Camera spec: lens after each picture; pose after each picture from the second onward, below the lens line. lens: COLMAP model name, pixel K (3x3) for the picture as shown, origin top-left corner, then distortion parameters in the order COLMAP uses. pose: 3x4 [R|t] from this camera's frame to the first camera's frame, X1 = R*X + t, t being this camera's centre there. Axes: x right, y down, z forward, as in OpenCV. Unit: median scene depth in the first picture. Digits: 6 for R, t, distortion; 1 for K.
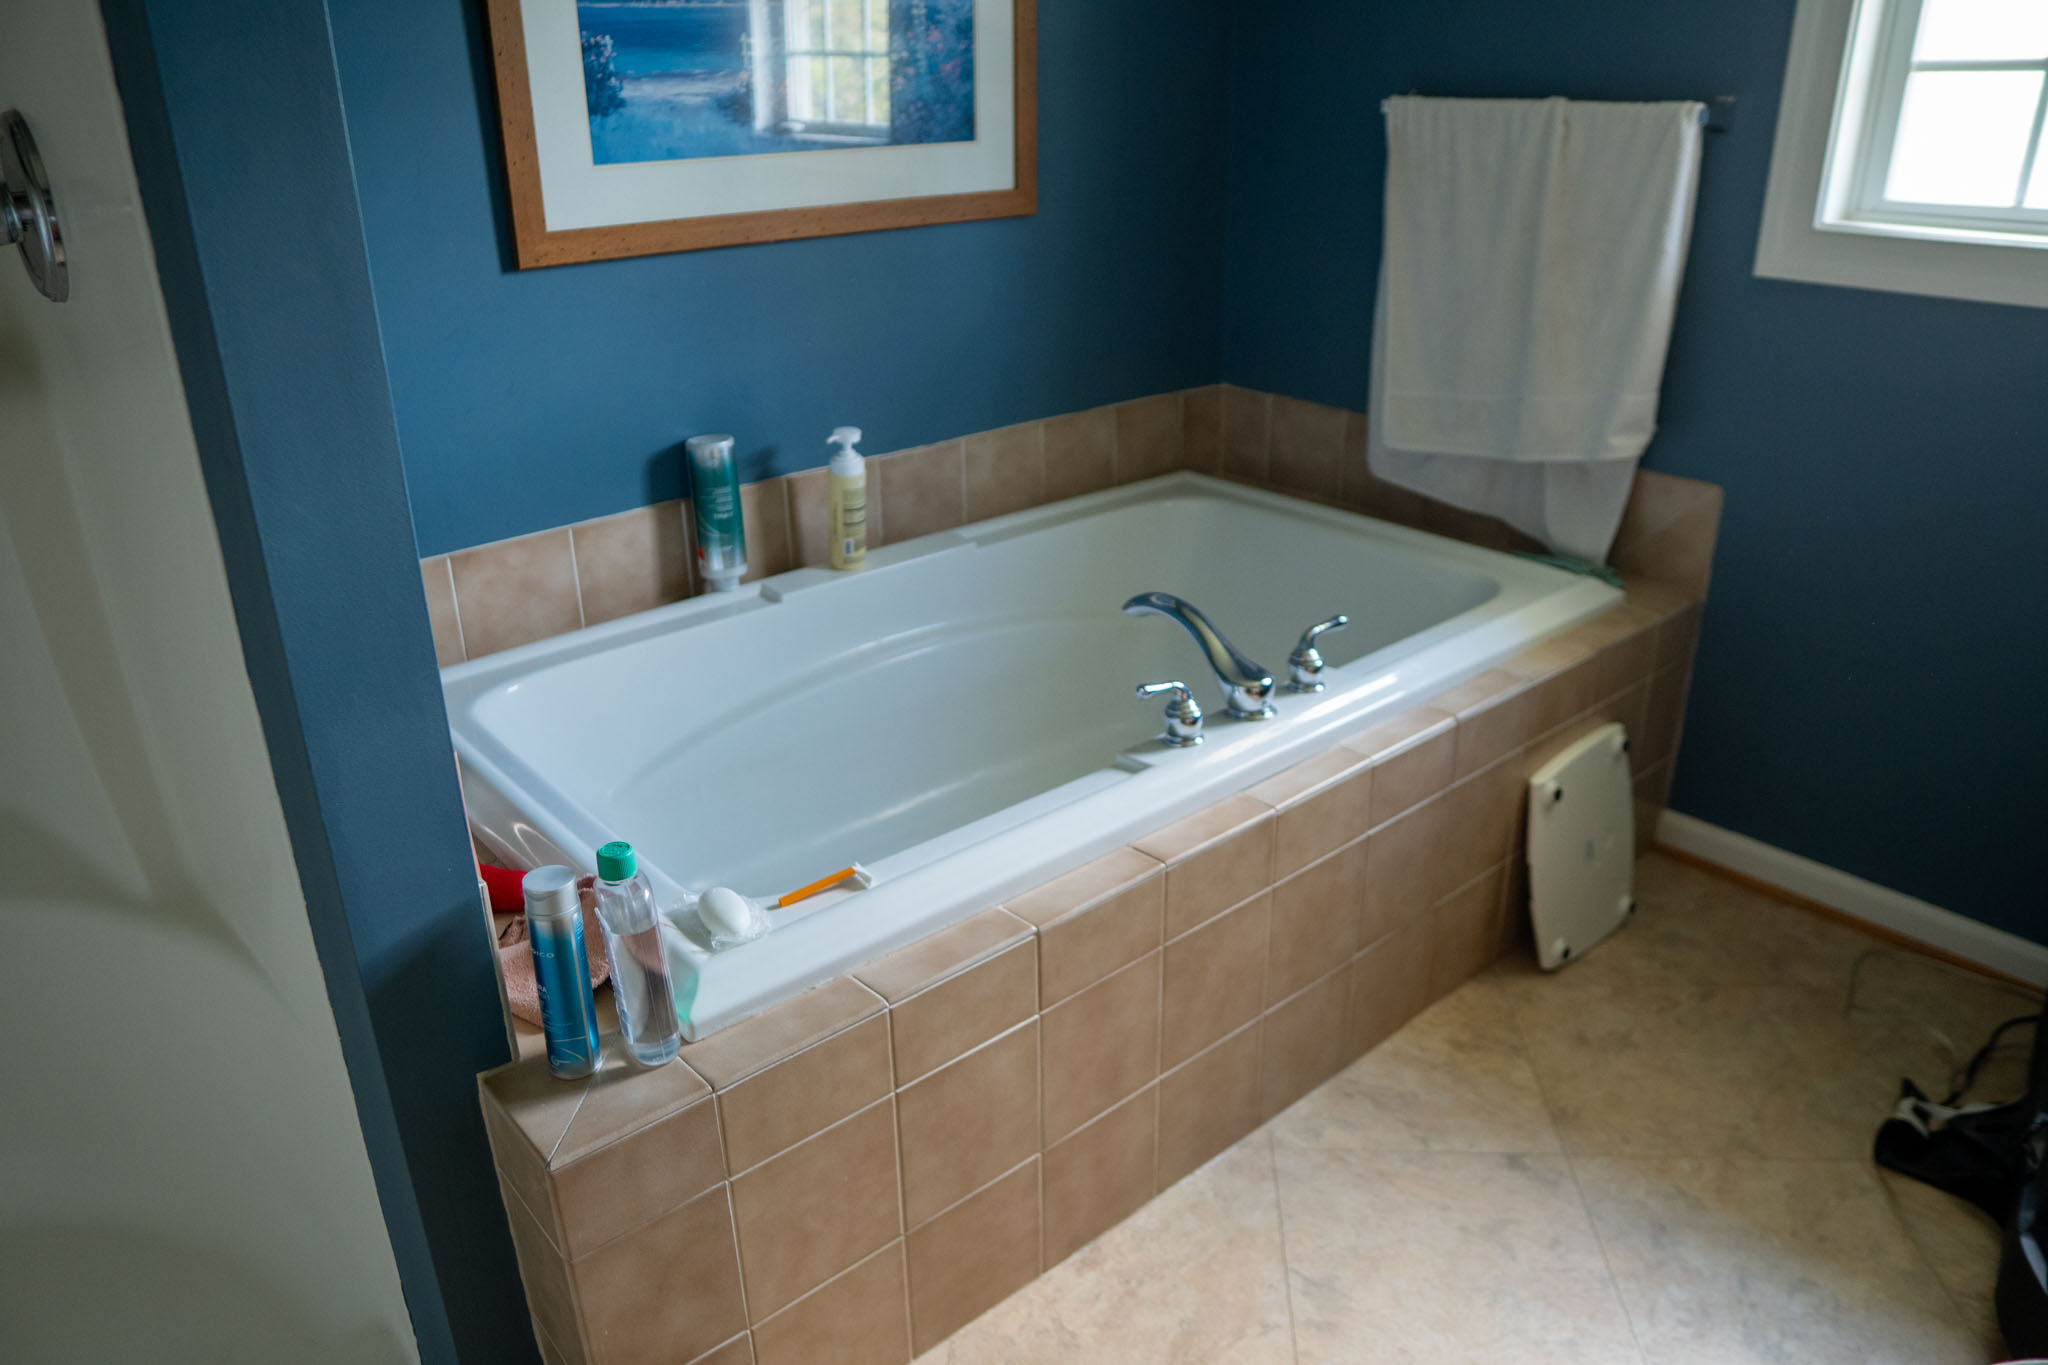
lens RADIAL K [[1440.6, 0, 1024.0], [0, 1440.6, 682.5], [0, 0, 1]] dist [-0.102931, 0.062861]
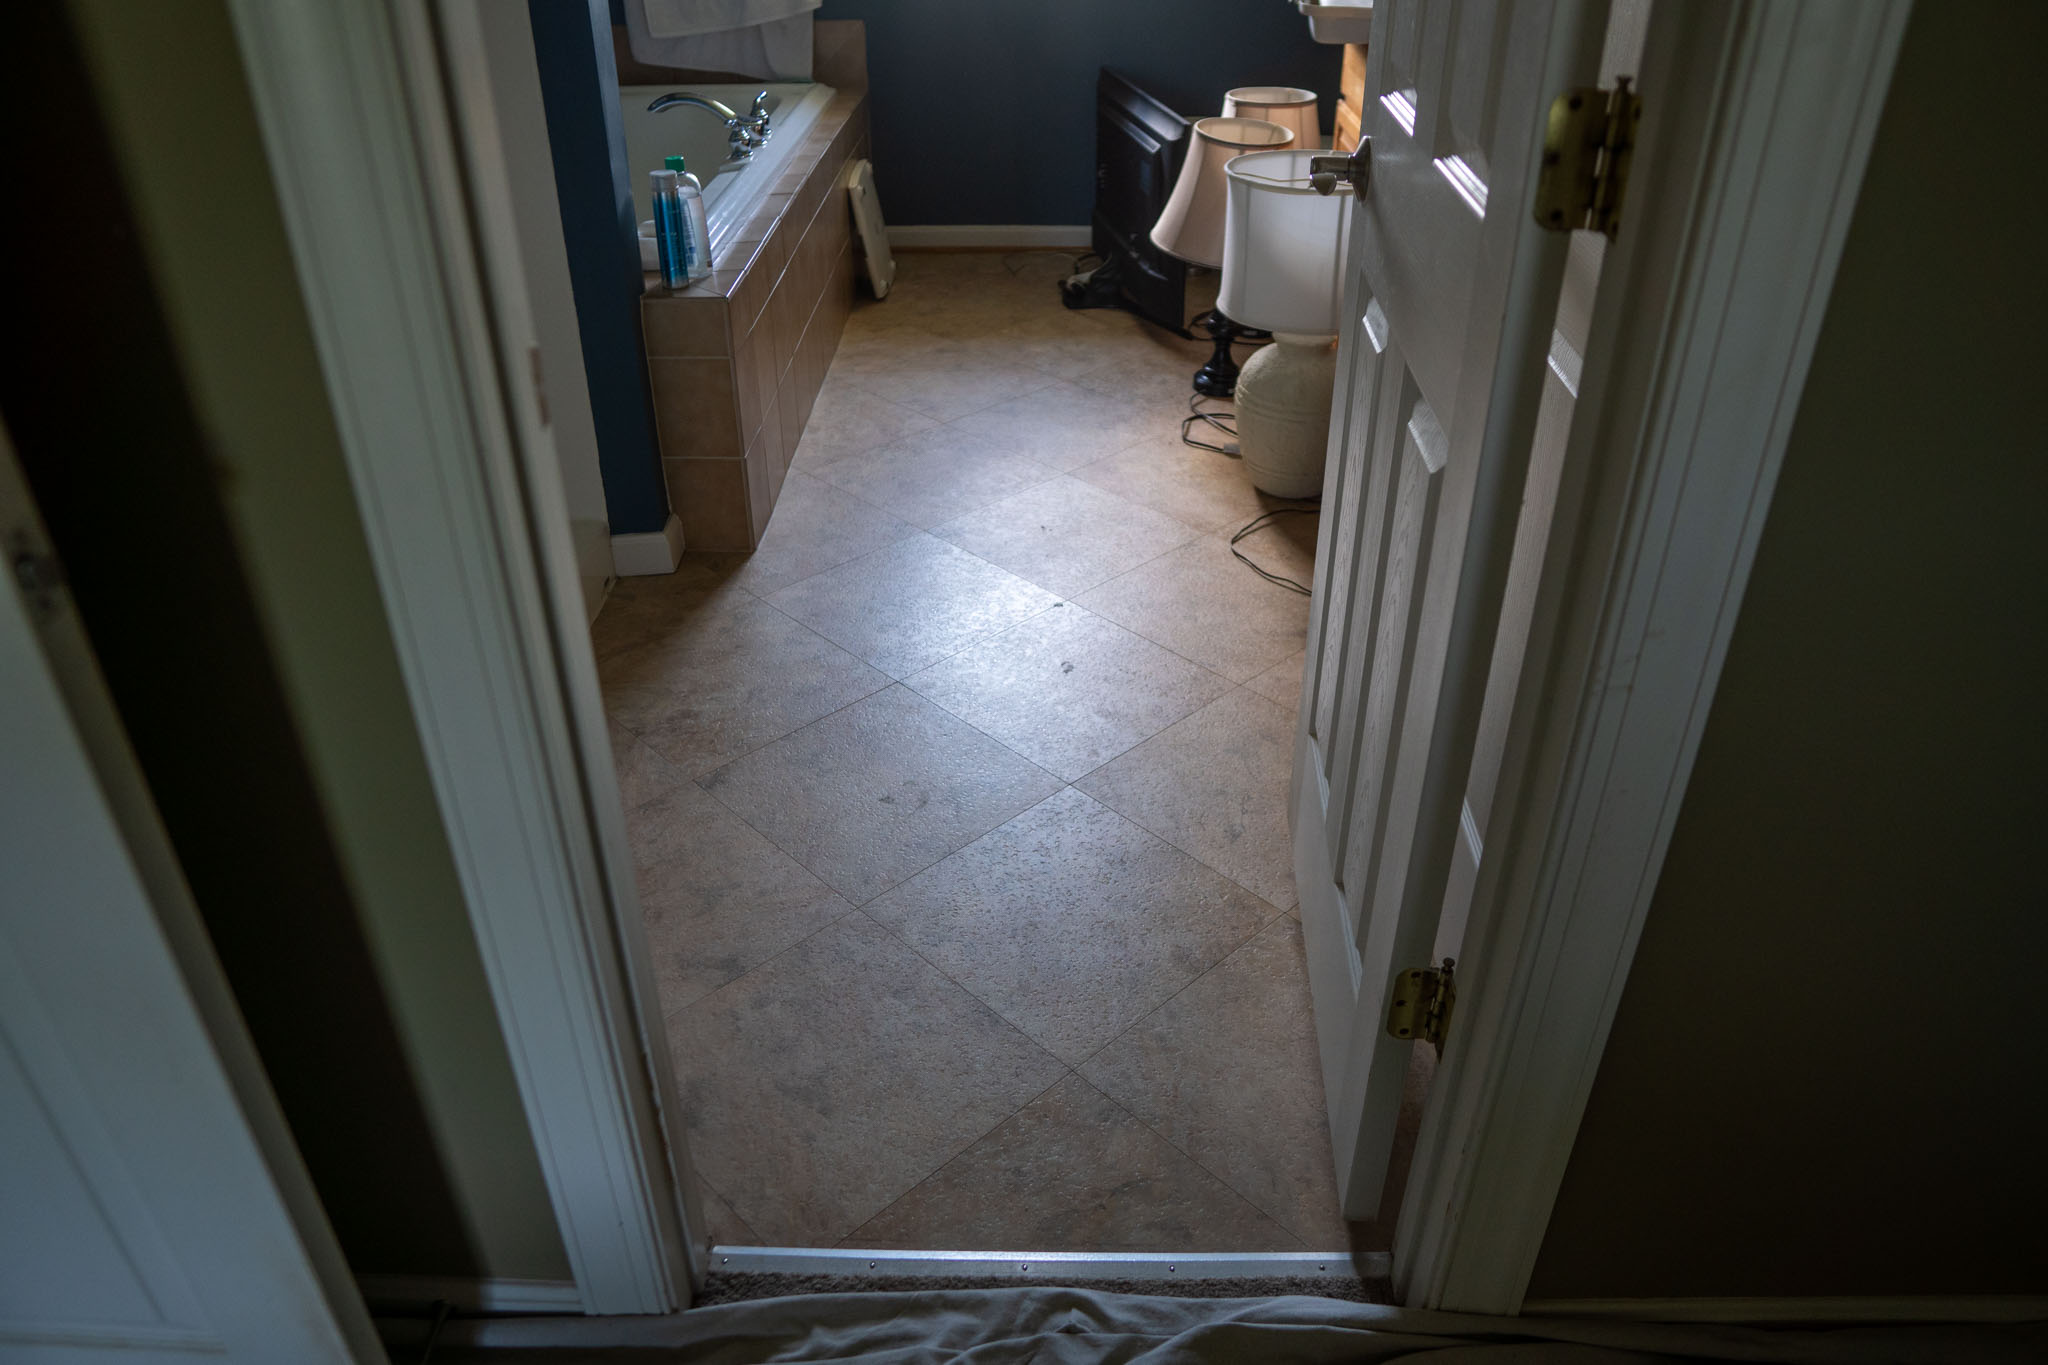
lens RADIAL K [[1440.6, 0, 1024.0], [0, 1440.6, 682.5], [0, 0, 1]] dist [-0.102931, 0.062861]
pose [[0.672520, -0.387668, 0.630421, -0.889074], [0.290720, 0.921738, 0.256675, 0.255934], [-0.680587, 0.010657, 0.732590, -0.462959]]
